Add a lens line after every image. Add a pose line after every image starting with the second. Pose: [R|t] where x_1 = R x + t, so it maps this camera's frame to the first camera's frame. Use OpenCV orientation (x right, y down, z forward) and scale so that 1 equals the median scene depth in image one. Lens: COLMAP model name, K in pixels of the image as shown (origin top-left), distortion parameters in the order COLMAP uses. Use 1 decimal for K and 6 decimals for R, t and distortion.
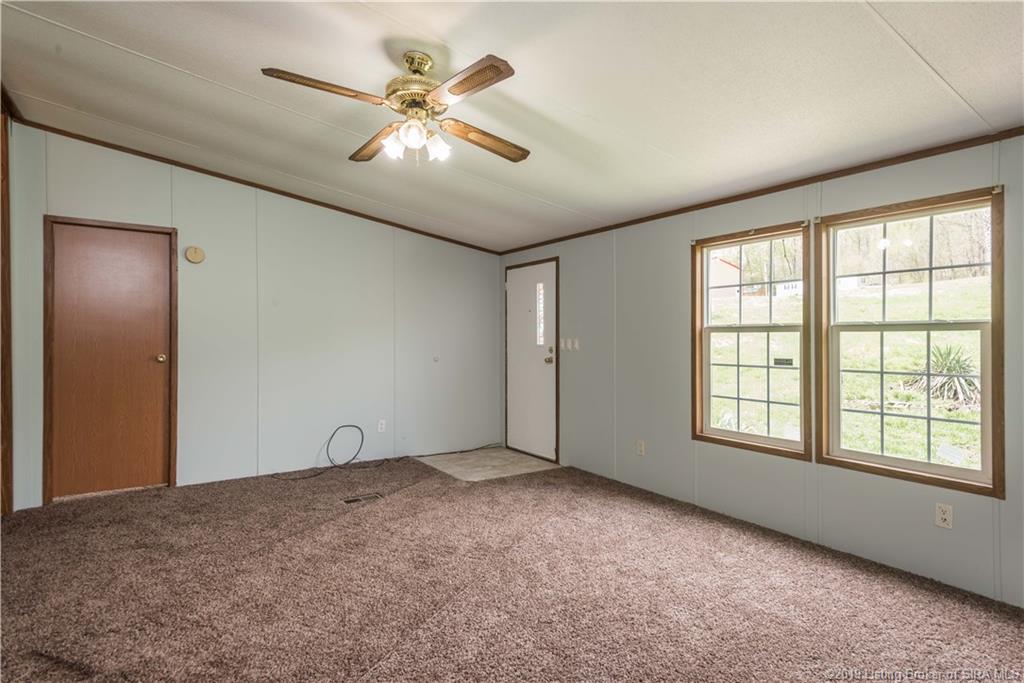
lens RADIAL K [[548.2, 0, 512.0], [0, 548.2, 341.5], [0, 0, 1]] dist [0.000311, -0.000155]
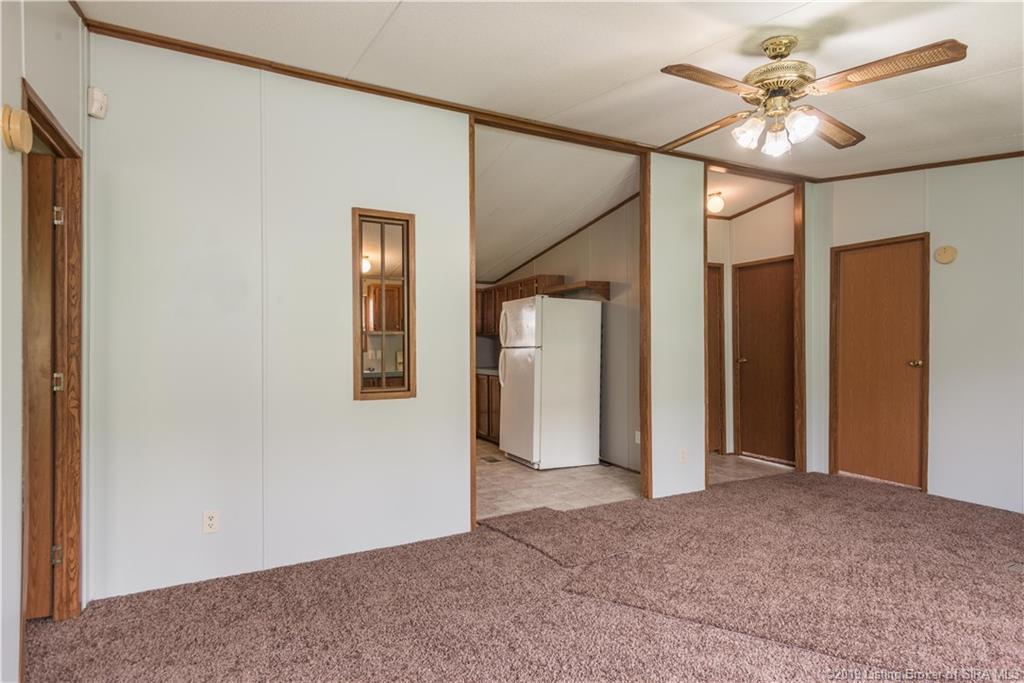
lens RADIAL K [[548.2, 0, 512.0], [0, 548.2, 341.5], [0, 0, 1]] dist [0.000311, -0.000155]
pose [[-0.144784, -0.008368, -0.989428, 0.555244], [0.001881, 0.999960, -0.008732, -0.002058], [0.989461, -0.003125, -0.144763, 0.473071]]
